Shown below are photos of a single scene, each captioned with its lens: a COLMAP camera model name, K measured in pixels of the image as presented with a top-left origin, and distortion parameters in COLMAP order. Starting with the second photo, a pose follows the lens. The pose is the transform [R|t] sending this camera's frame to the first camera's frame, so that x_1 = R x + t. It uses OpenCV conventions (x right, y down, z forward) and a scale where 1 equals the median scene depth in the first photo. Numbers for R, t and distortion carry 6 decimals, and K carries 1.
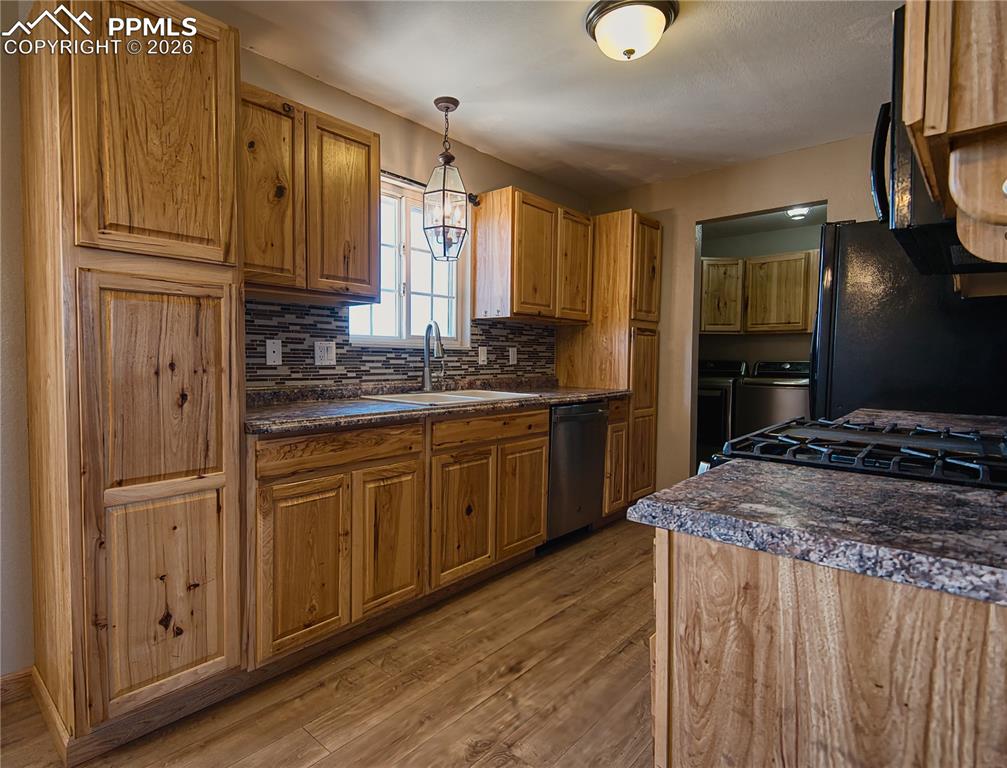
lens RADIAL K [[553.8, 0, 503.5], [0, 553.8, 384.0], [0, 0, 1]] dist [0.001132, -0.000509]
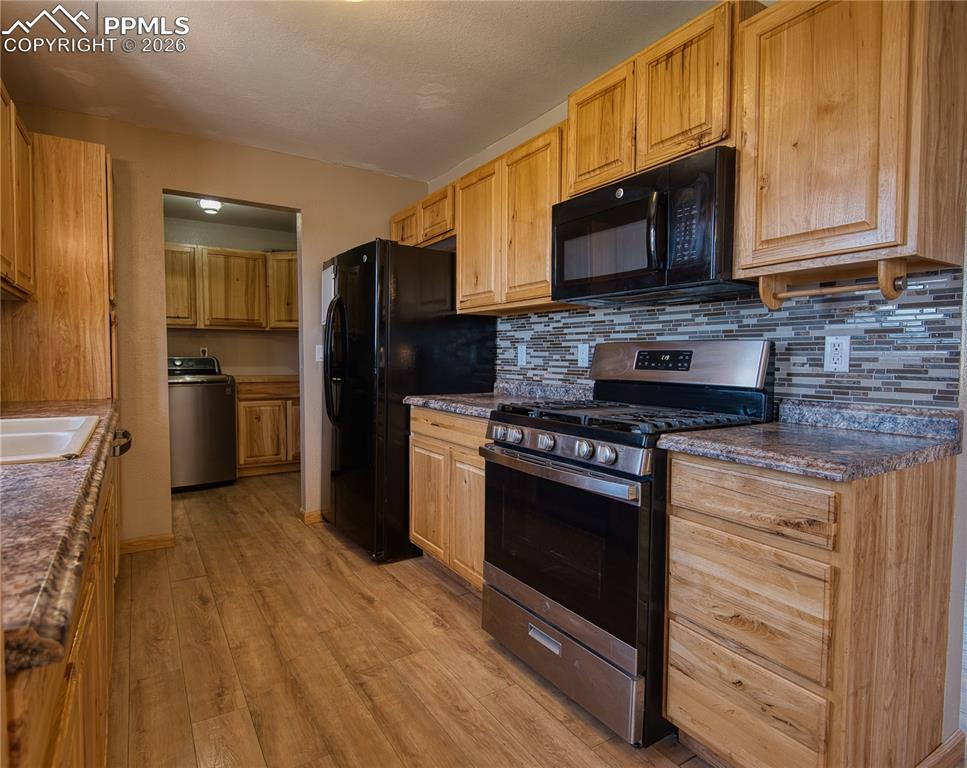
lens RADIAL K [[529.5, 0, 483.5], [0, 529.5, 384.0], [0, 0, 1]] dist [-0.000930, -0.000153]
pose [[0.282804, -0.049417, 0.957904, -0.293483], [0.036330, 0.998507, 0.040786, -0.019144], [-0.958490, 0.023266, 0.284177, 0.341669]]
